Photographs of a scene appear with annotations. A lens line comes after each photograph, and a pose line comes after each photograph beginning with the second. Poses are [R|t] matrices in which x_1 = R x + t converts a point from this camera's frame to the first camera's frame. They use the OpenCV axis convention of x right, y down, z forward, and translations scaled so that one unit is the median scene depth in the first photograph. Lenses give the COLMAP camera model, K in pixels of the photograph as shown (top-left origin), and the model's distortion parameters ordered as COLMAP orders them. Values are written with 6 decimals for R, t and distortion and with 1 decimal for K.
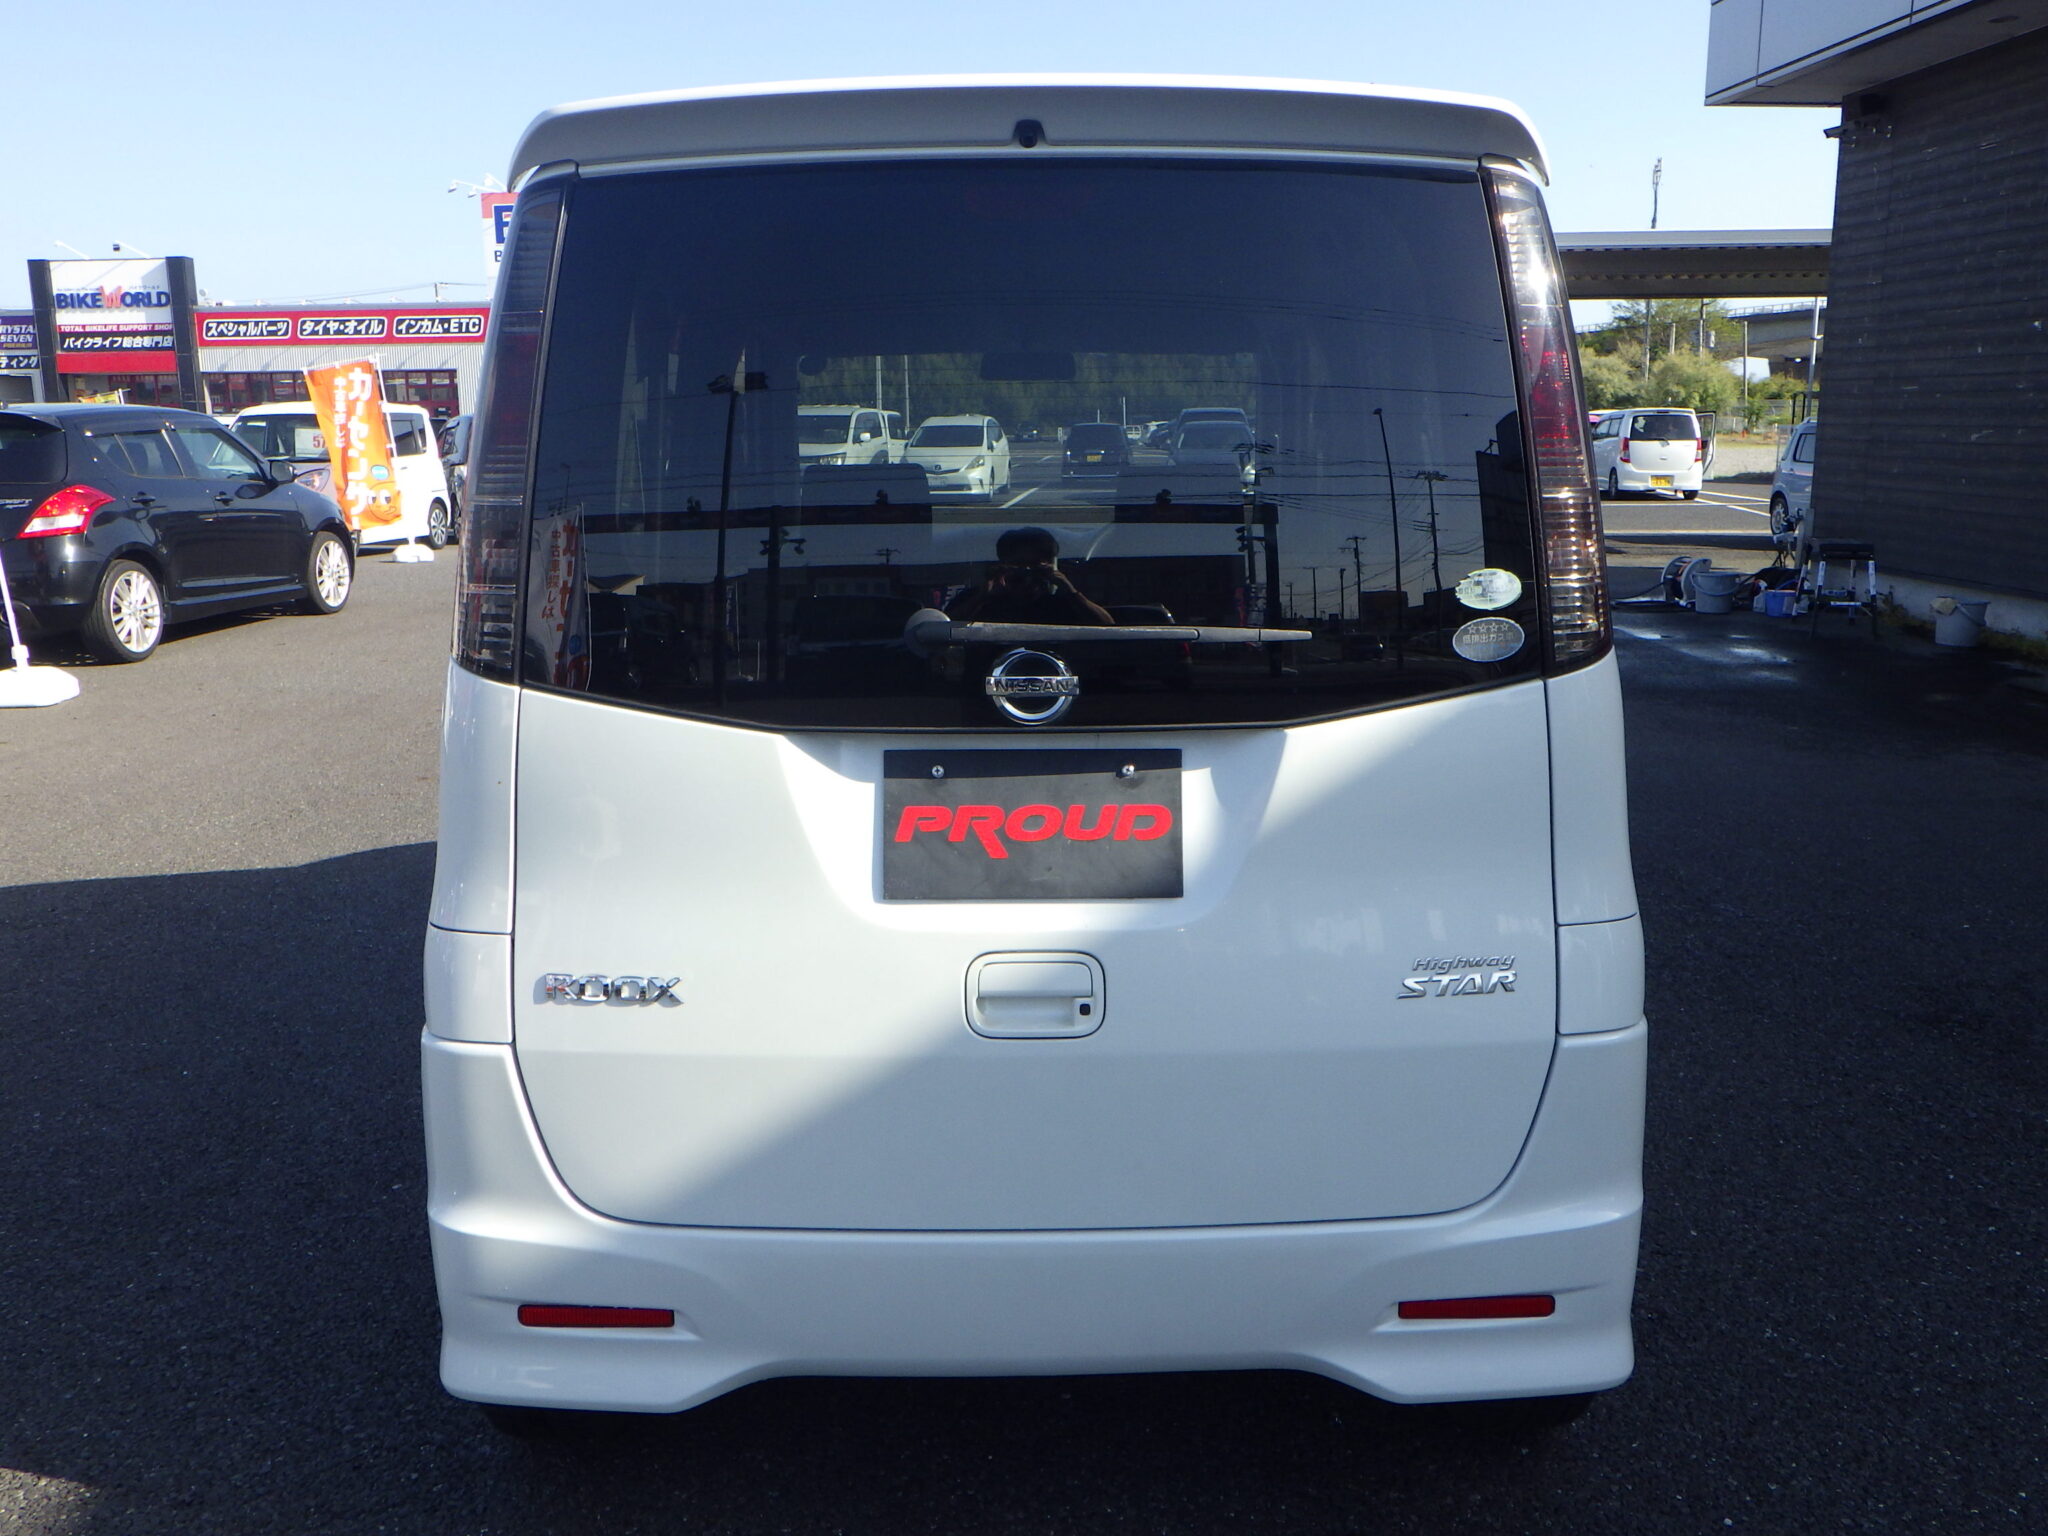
lens RADIAL K [[1712.6, 0, 1033.5], [0, 1712.6, 771.6], [0, 0, 1]] dist [0.004794, -0.005222]
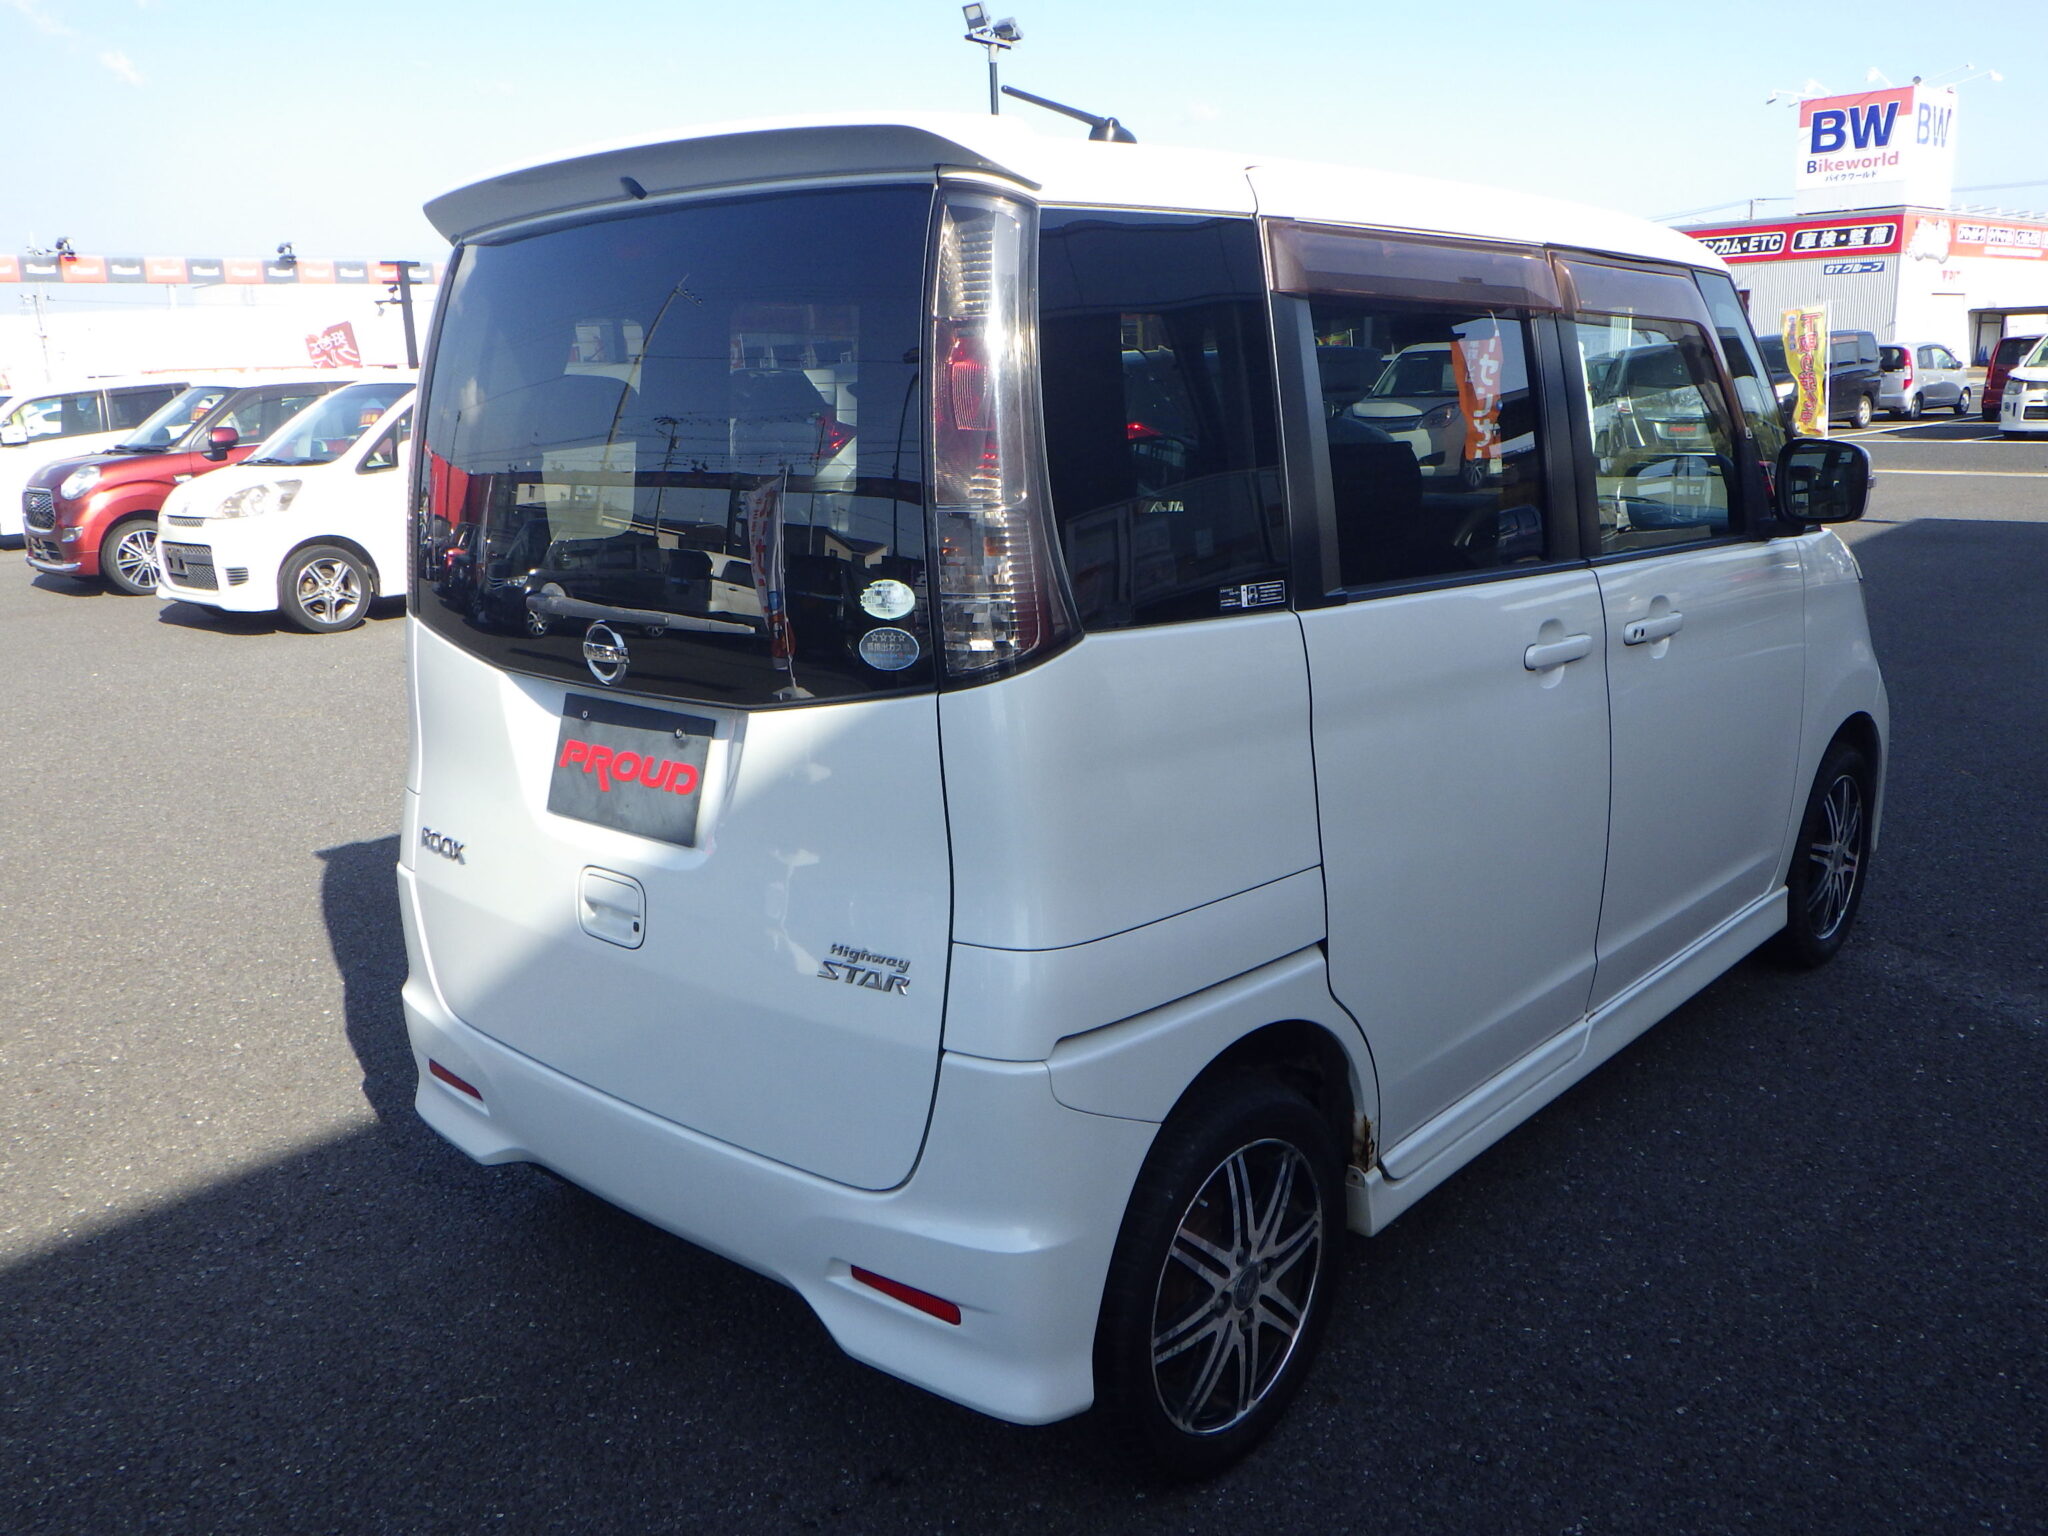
lens RADIAL K [[1712.6, 0, 1042.1], [0, 1712.6, 768.0], [0, 0, 1]] dist [0.004794, -0.005222]
pose [[0.736650, 0.137461, -0.662156, 1.011312], [-0.109193, 0.990453, 0.084137, -0.101842], [0.667401, 0.010323, 0.744627, 0.298361]]
